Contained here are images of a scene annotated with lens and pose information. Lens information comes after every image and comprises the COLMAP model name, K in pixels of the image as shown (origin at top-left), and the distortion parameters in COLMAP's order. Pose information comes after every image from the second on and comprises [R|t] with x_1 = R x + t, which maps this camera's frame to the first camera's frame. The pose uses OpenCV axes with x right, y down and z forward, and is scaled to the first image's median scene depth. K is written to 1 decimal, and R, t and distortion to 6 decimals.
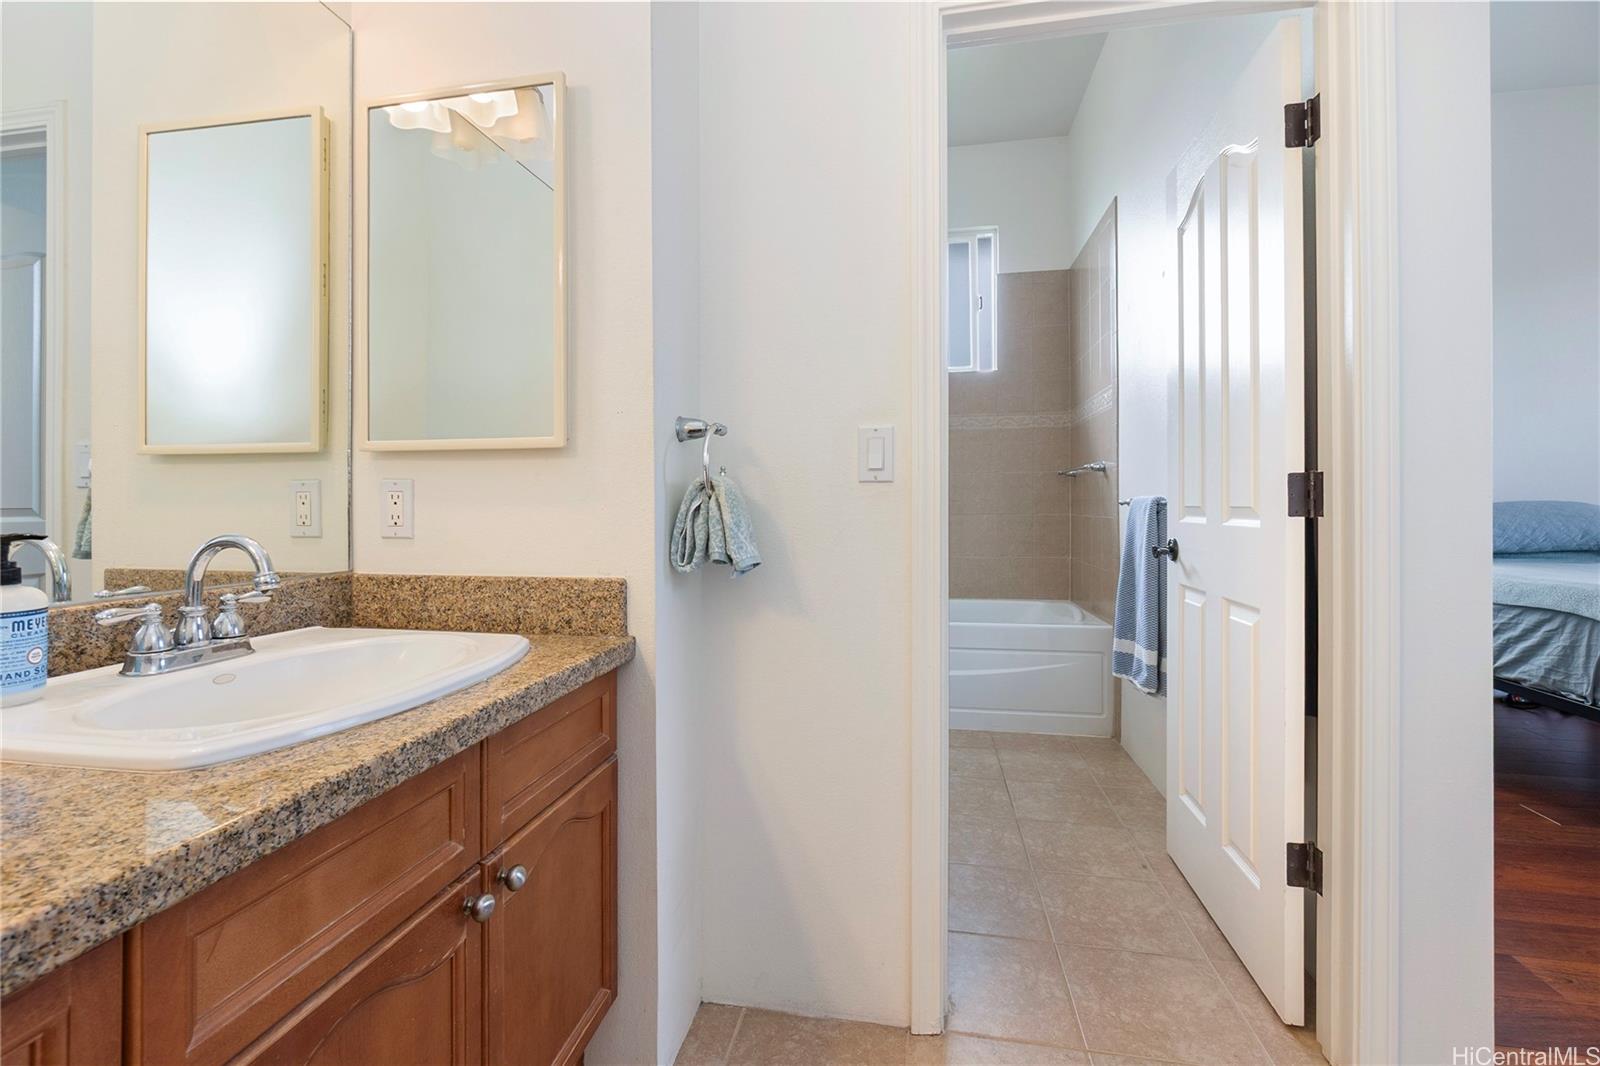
lens RADIAL K [[696.1, 0, 799.6], [0, 696.1, 513.6], [0, 0, 1]] dist [0.001418, 0.000228]
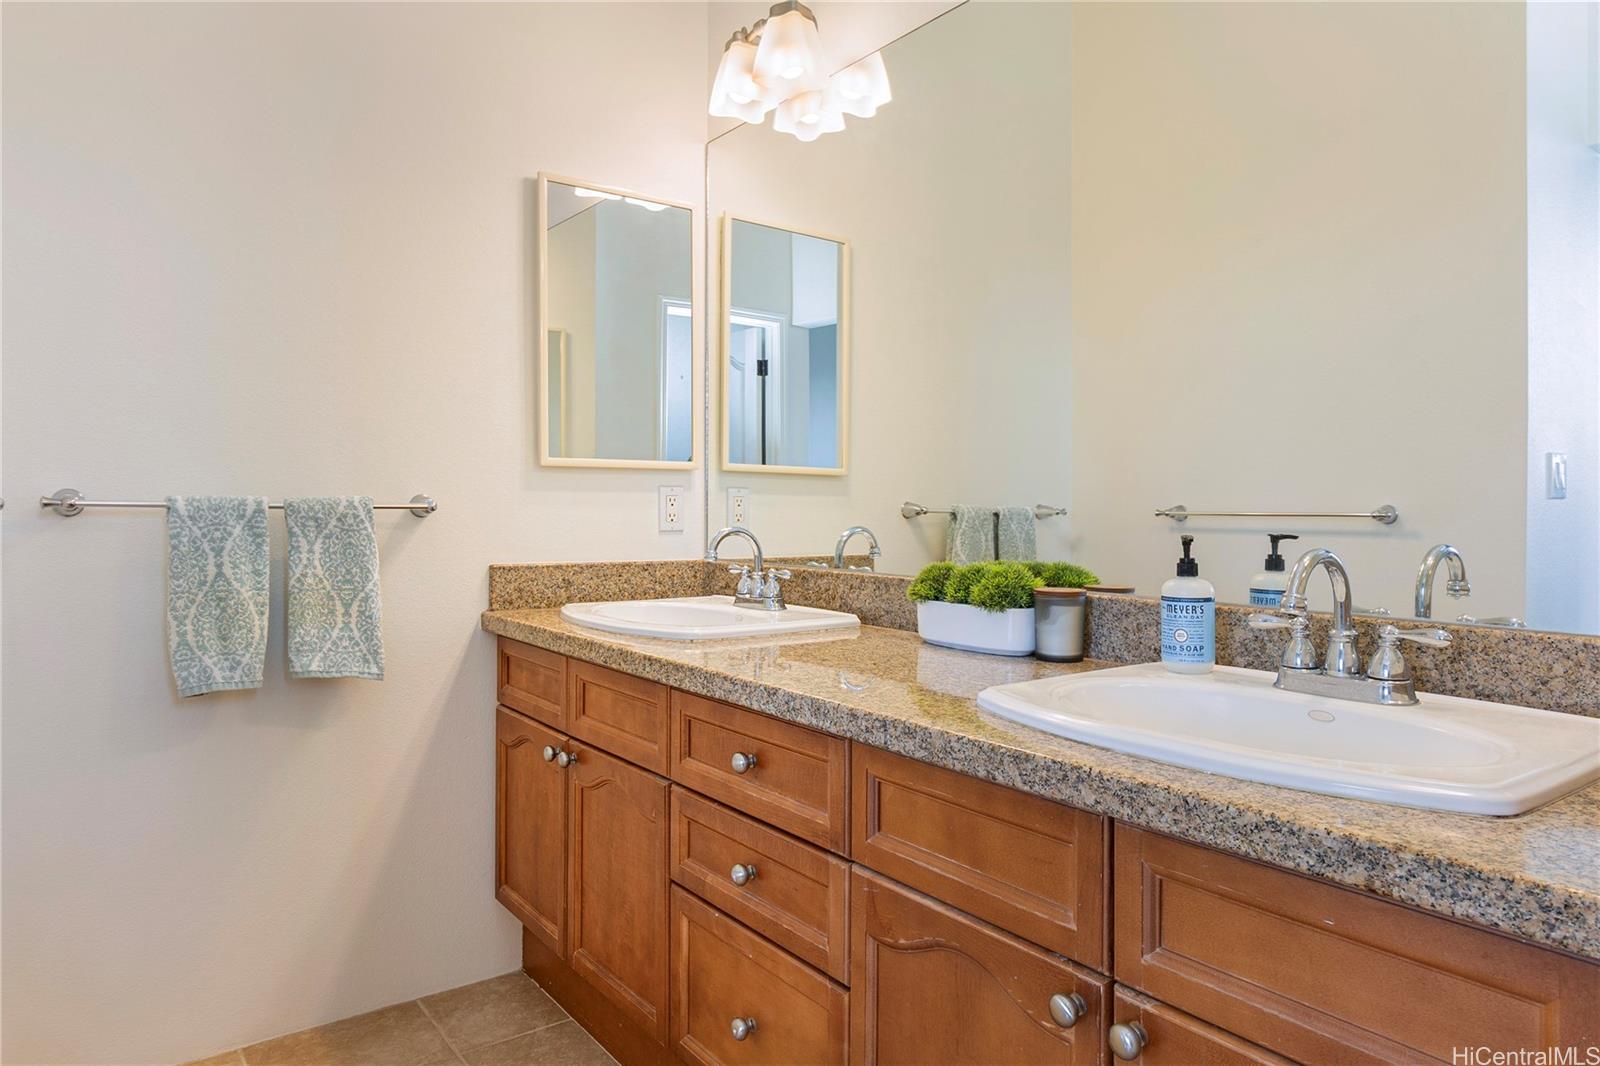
lens RADIAL K [[988.9, 0, 800.9], [0, 988.9, 510.9], [0, 0, 1]] dist [0.001863, 0.000289]
pose [[-0.683256, -0.000487, -0.730179, 0.634398], [-0.015070, 0.999796, 0.013435, -0.026353], [0.730023, 0.020183, -0.683124, 1.662229]]
